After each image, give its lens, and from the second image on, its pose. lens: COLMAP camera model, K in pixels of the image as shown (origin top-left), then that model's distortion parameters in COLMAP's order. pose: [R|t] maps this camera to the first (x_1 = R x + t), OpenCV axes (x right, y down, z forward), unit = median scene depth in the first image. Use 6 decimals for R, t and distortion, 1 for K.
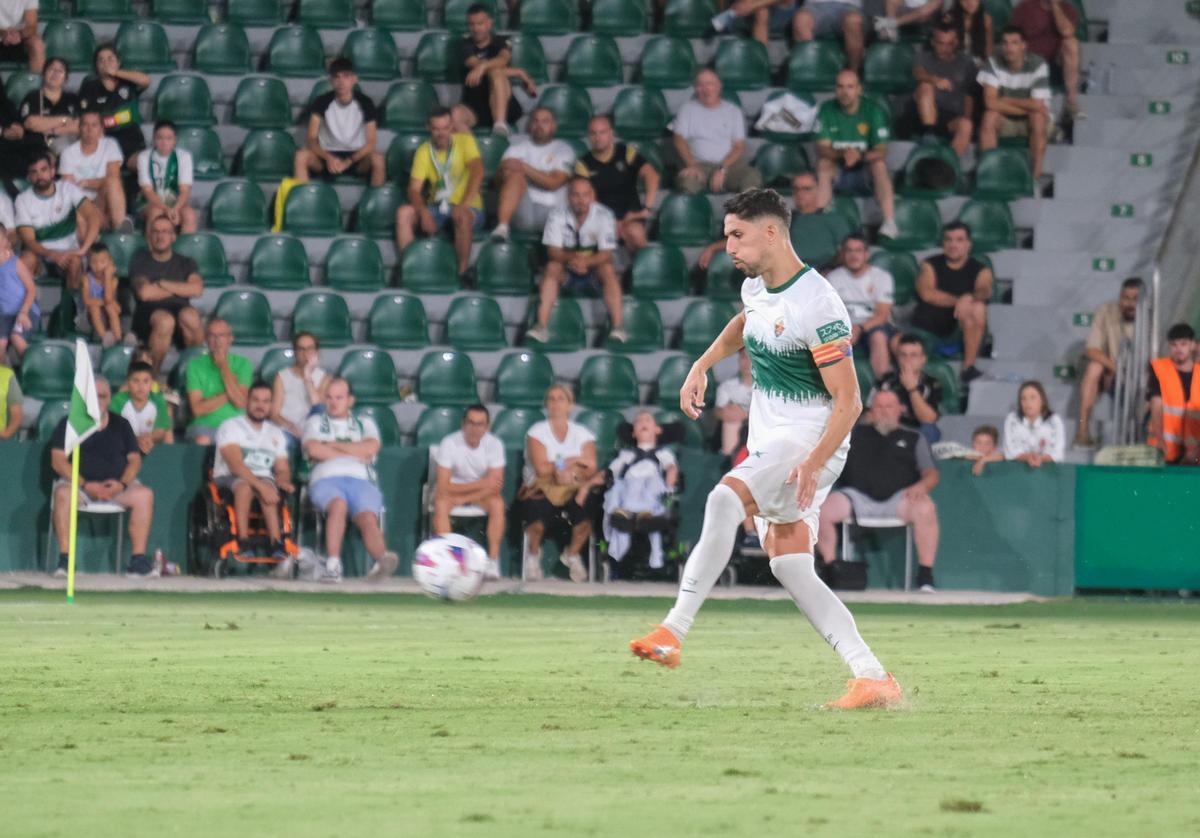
lens RADIAL K [[922.2, 0, 600.0], [0, 922.2, 418.2], [0, 0, 1]] dist [0.000430, -0.001995]
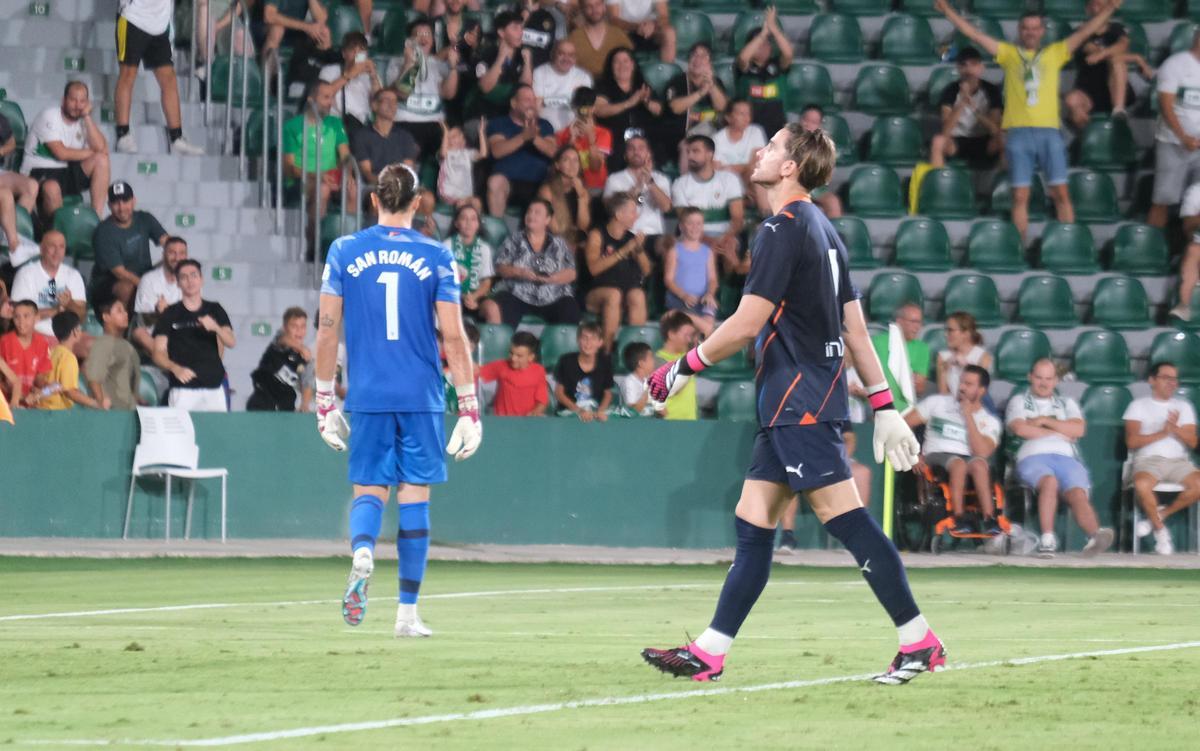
lens RADIAL K [[914.2, 0, 599.9], [0, 914.2, 375.9], [0, 0, 1]] dist [0.011605, 0.005607]
pose [[0.999977, -0.005869, 0.003356, -0.779302], [0.005896, 0.999951, -0.007990, -0.018624], [-0.003309, 0.008009, 0.999962, -0.021950]]
